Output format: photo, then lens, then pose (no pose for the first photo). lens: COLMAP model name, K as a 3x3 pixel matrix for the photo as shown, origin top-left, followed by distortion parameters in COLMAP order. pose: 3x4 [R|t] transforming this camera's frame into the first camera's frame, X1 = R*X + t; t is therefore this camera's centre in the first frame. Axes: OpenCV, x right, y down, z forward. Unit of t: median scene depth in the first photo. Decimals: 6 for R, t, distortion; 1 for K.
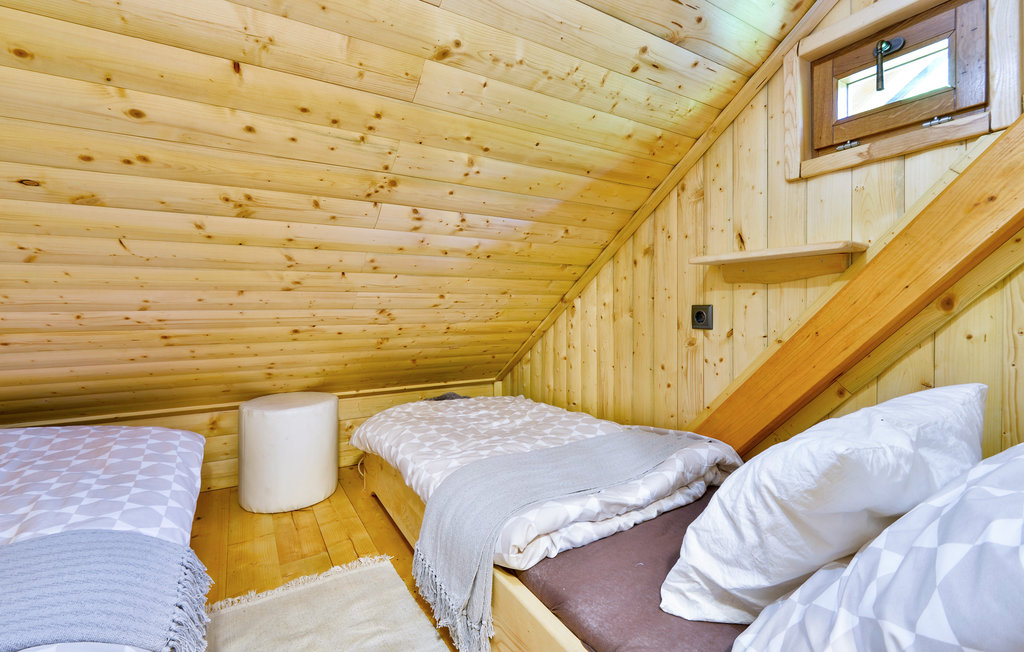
lens RADIAL K [[446.5, 0, 526.5], [0, 446.5, 273.1], [0, 0, 1]] dist [-0.001741, -0.001326]
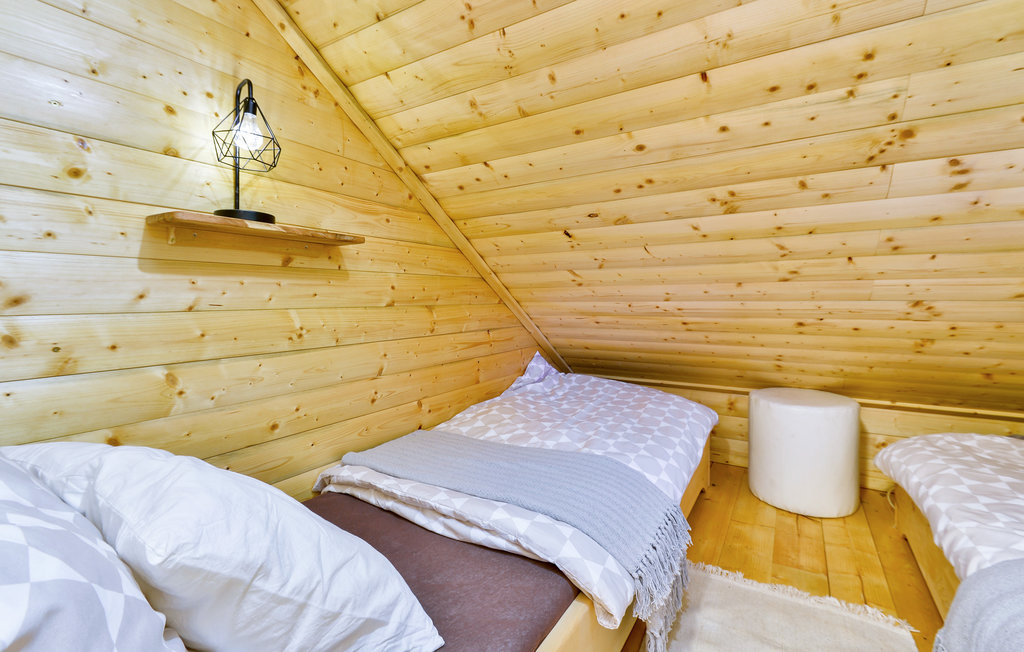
lens RADIAL K [[446.5, 0, 526.5], [0, 446.5, 273.1], [0, 0, 1]] dist [-0.001741, -0.001326]
pose [[0.444691, -0.050358, -0.894267, 0.089667], [0.068518, 0.997405, -0.022094, 0.006364], [0.893059, -0.051448, 0.446988, 0.093364]]
